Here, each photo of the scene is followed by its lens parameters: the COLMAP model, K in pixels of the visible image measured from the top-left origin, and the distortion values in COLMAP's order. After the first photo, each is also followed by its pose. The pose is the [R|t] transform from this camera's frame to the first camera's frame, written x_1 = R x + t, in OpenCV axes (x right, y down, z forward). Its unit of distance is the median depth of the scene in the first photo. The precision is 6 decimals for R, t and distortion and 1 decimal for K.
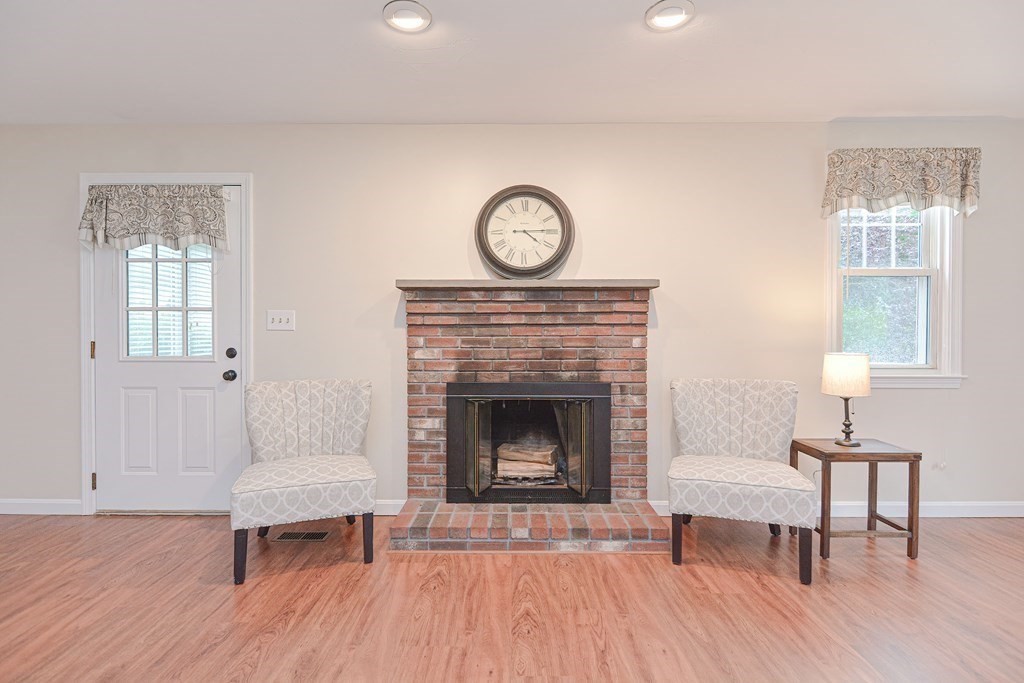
lens RADIAL K [[491.7, 0, 507.3], [0, 491.7, 340.7], [0, 0, 1]] dist [0.004118, -0.002489]
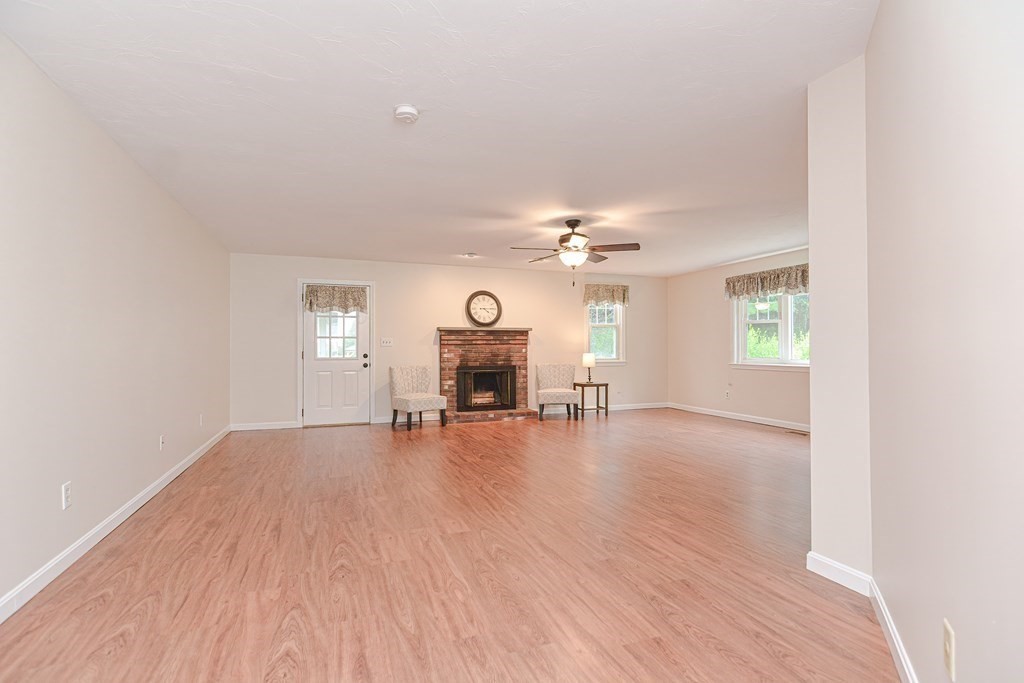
lens RADIAL K [[491.7, 0, 517.9], [0, 491.7, 356.1], [0, 0, 1]] dist [0.004118, -0.002489]
pose [[0.930536, -0.010023, 0.366063, -0.771296], [0.010072, 0.999948, 0.001775, 0.029458], [-0.366062, 0.002036, 0.930588, -1.536023]]
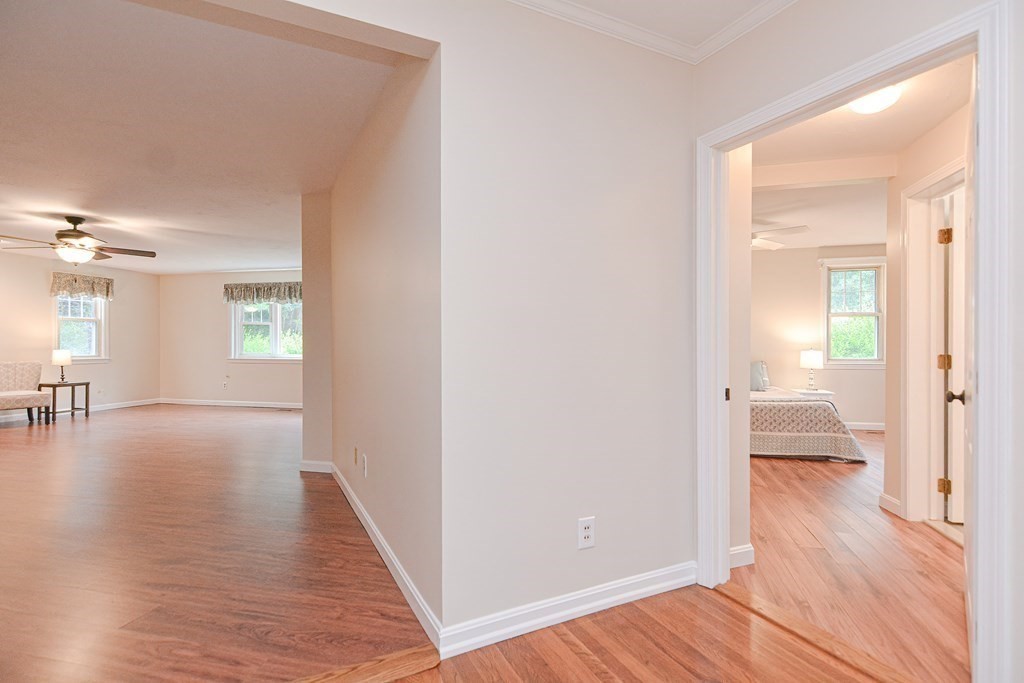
lens RADIAL K [[491.7, 0, 522.8], [0, 491.7, 344.8], [0, 0, 1]] dist [0.004118, -0.002489]
pose [[0.212000, 0.001624, 0.977268, -1.329284], [0.012704, 0.999910, -0.004417, 0.038123], [-0.977187, 0.013352, 0.211960, -1.918709]]
